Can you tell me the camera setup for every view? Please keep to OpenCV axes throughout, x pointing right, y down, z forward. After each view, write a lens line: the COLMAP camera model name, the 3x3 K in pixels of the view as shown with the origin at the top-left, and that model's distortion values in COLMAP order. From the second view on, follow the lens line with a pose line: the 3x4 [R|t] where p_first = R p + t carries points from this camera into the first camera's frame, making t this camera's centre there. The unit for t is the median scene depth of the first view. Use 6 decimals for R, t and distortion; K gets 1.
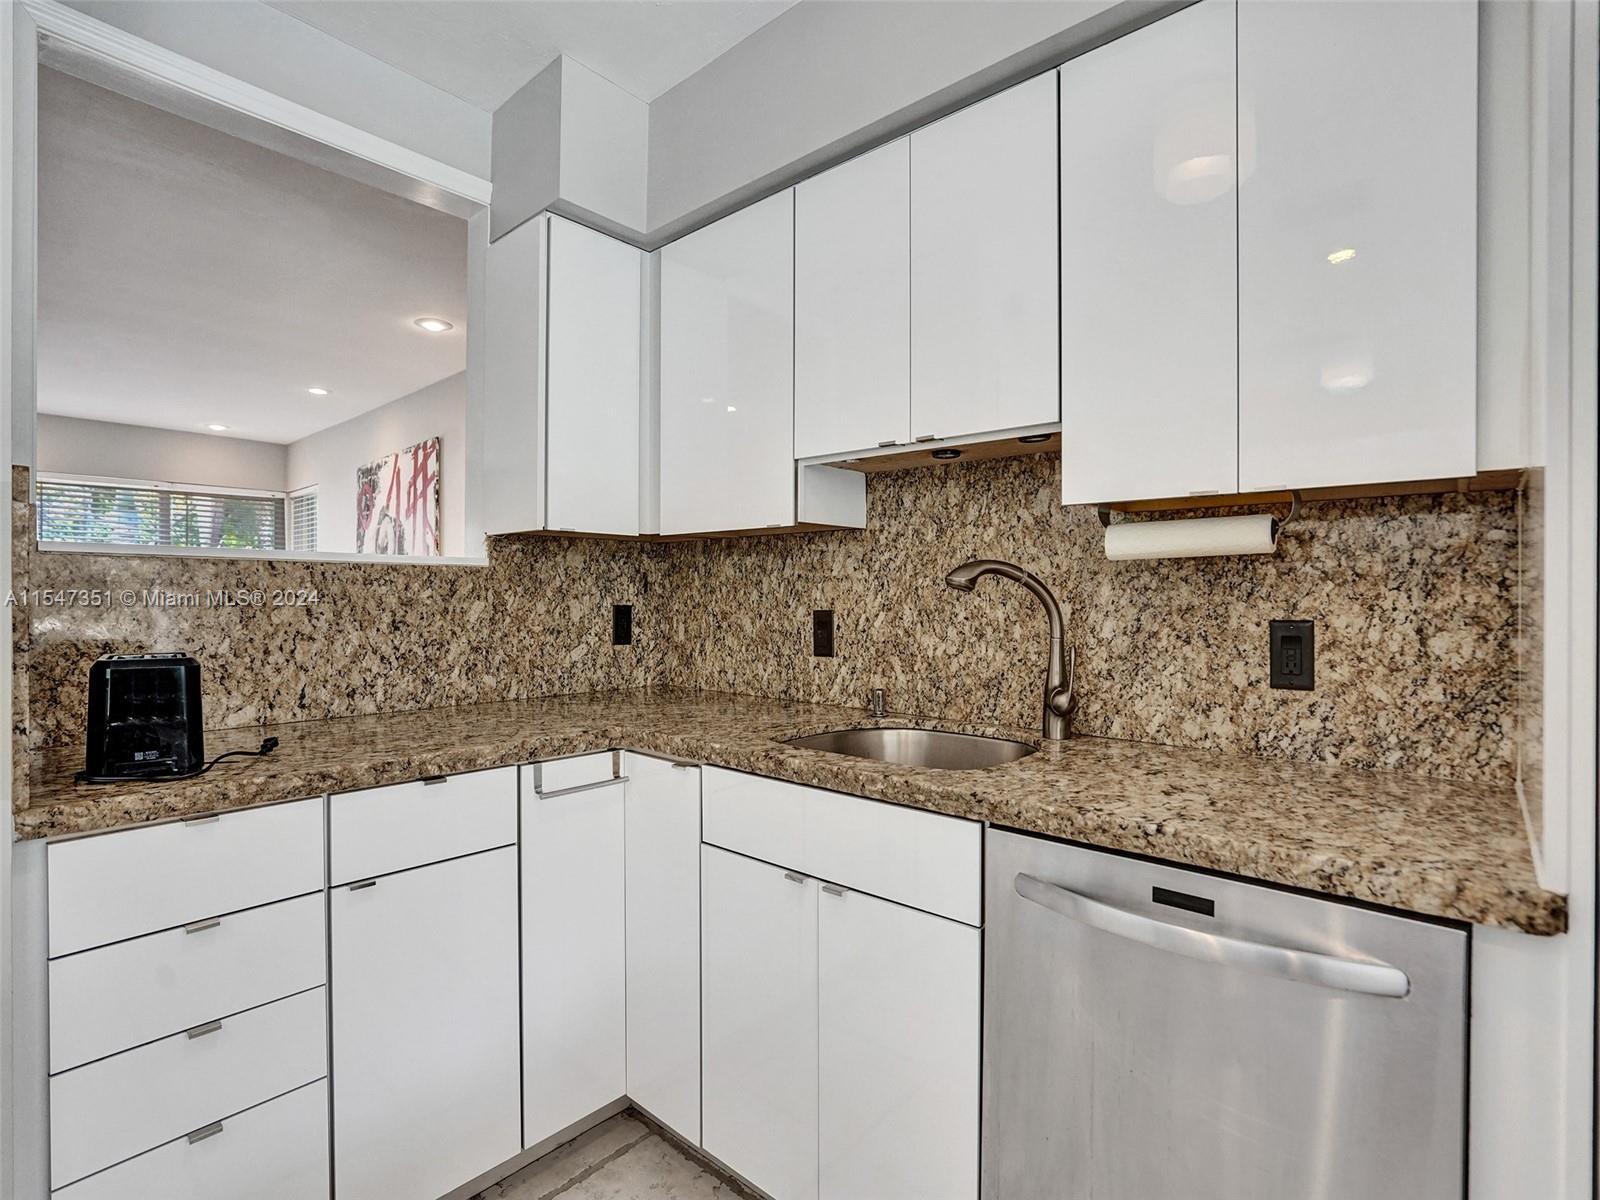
lens RADIAL K [[784.4, 0, 791.3], [0, 784.4, 599.0], [0, 0, 1]] dist [-0.054296, 0.029399]
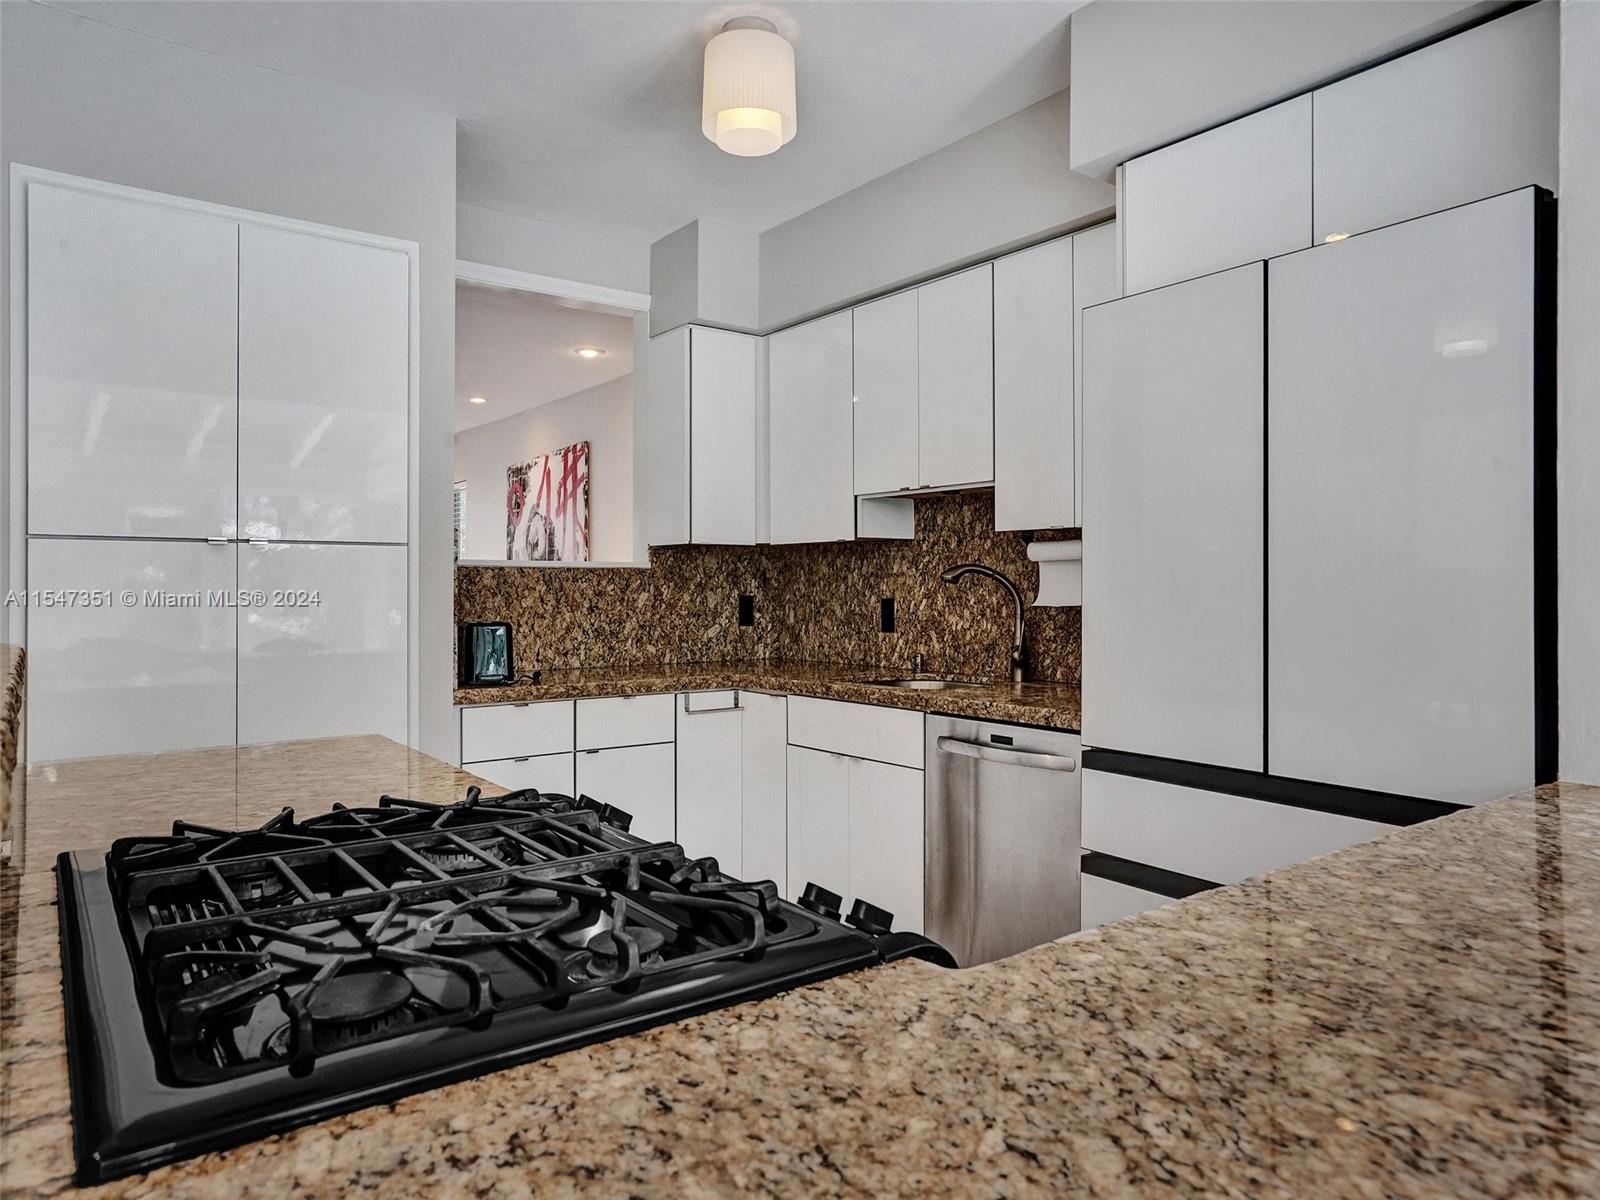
lens RADIAL K [[1042.4, 0, 797.1], [0, 1042.4, 584.6], [0, 0, 1]] dist [0.004678, 0.002193]
pose [[0.981527, -0.005625, -0.191242, 0.257694], [0.003919, 0.999949, -0.009301, 0.007568], [0.191285, 0.008379, 0.981499, -0.889869]]
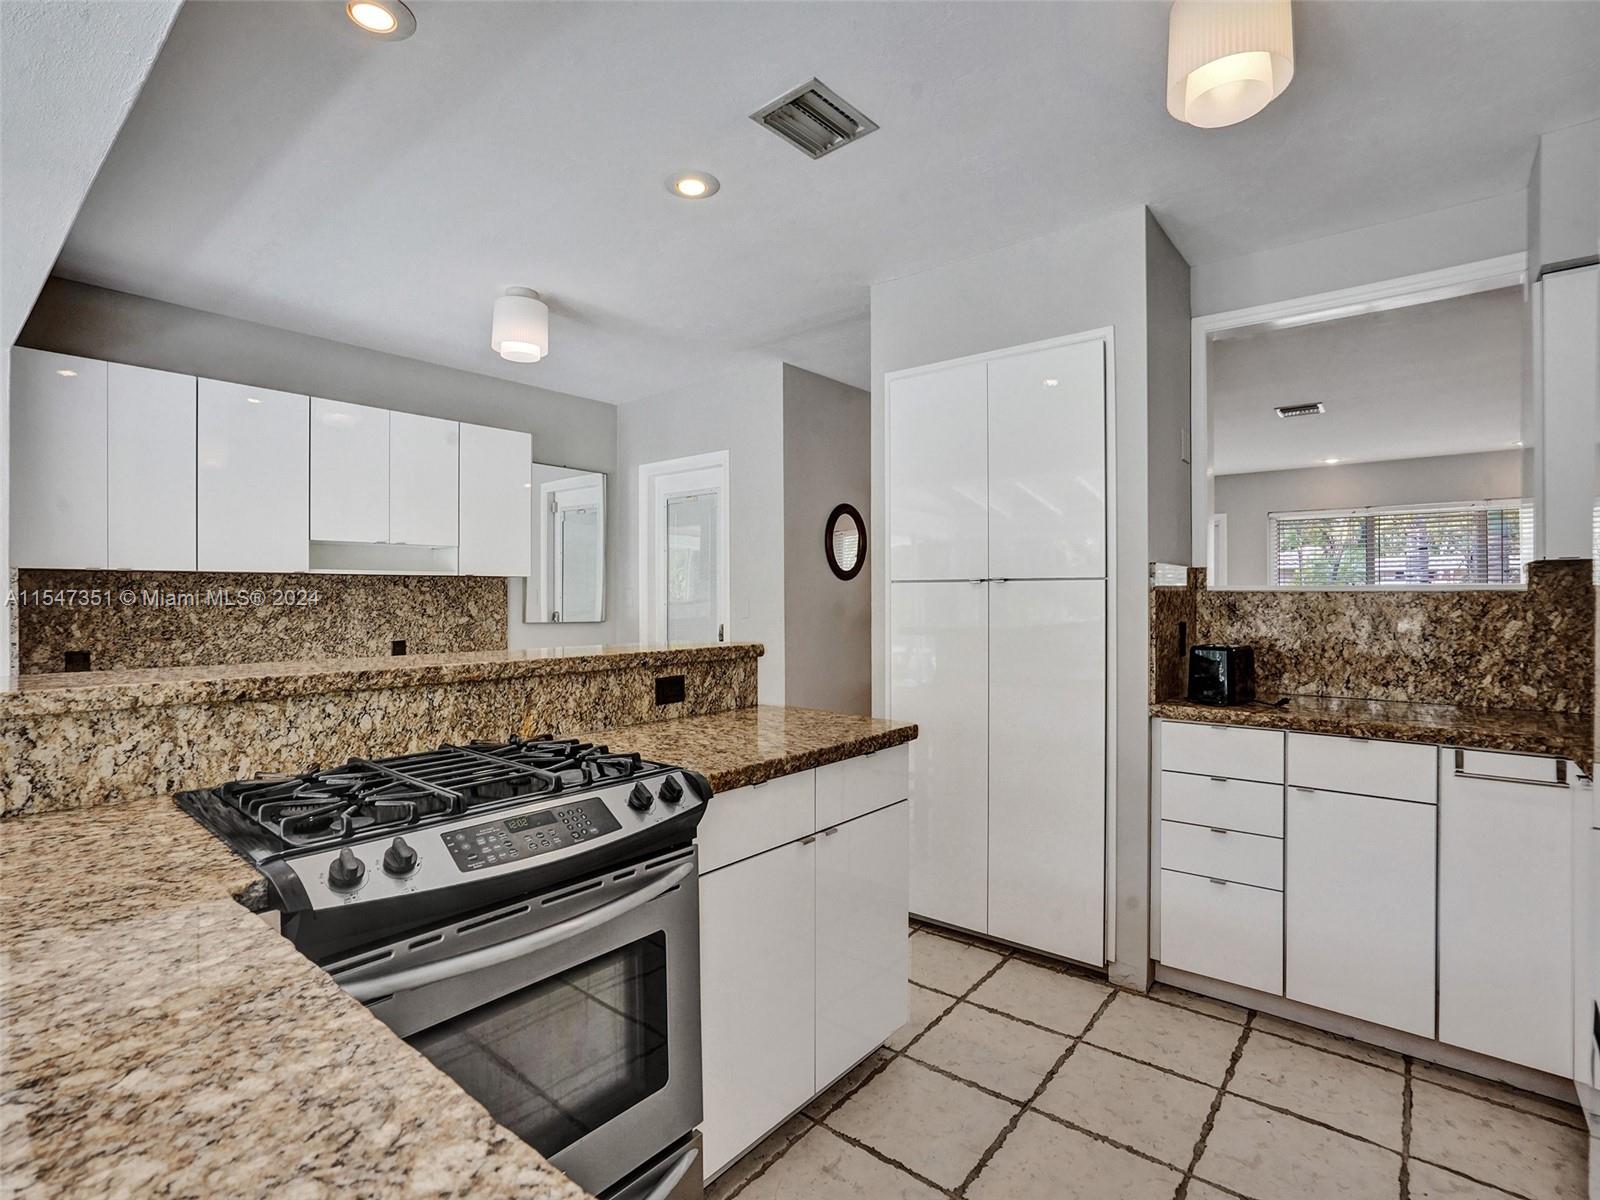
lens RADIAL K [[765.6, 0, 787.0], [0, 765.6, 596.5], [0, 0, 1]] dist [-0.049793, 0.019671]
pose [[0.034940, -0.001322, -0.999389, 0.730753], [-0.002357, 0.999996, -0.001406, -0.032135], [0.999387, 0.002405, 0.034937, -0.133619]]
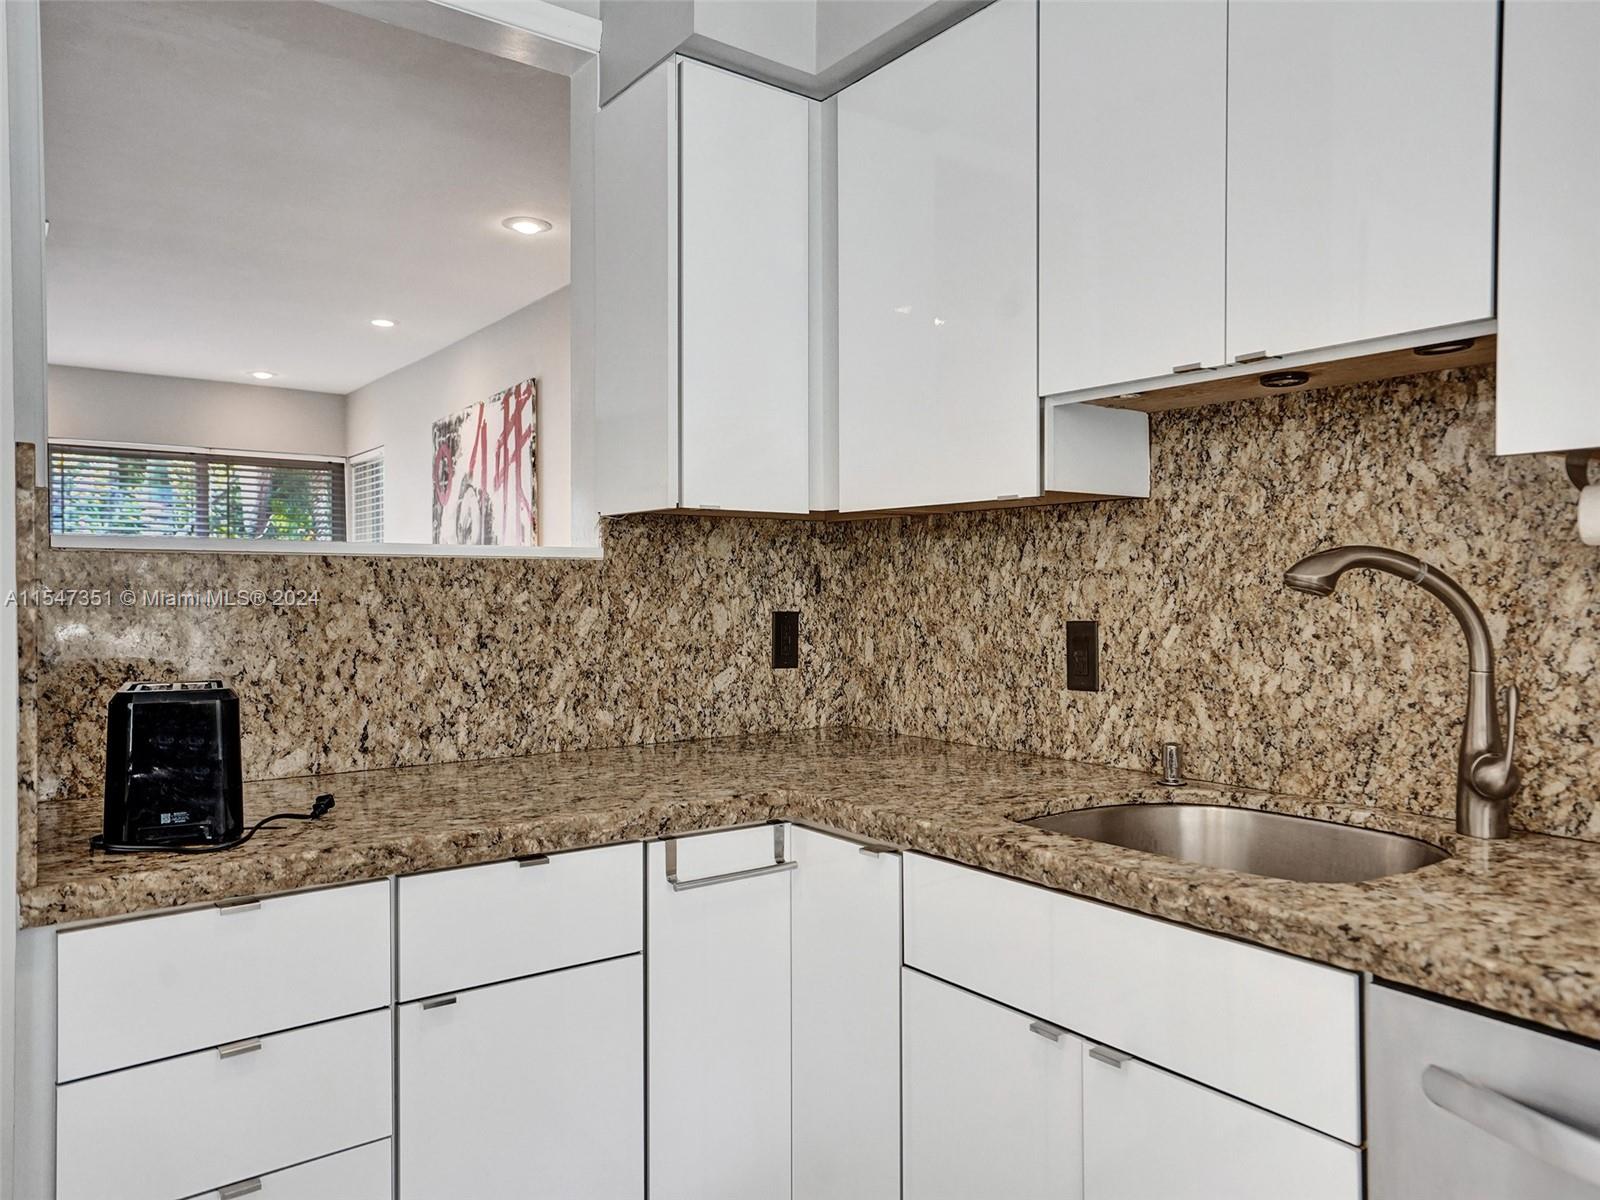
lens RADIAL K [[1121.1, 0, 789.8], [0, 1121.1, 600.5], [0, 0, 1]] dist [-0.027883, 0.081838]
pose [[0.979385, -0.001253, -0.202000, -0.011385], [0.002497, 0.999979, 0.005905, -0.010403], [0.201988, -0.006287, 0.979368, 0.021376]]
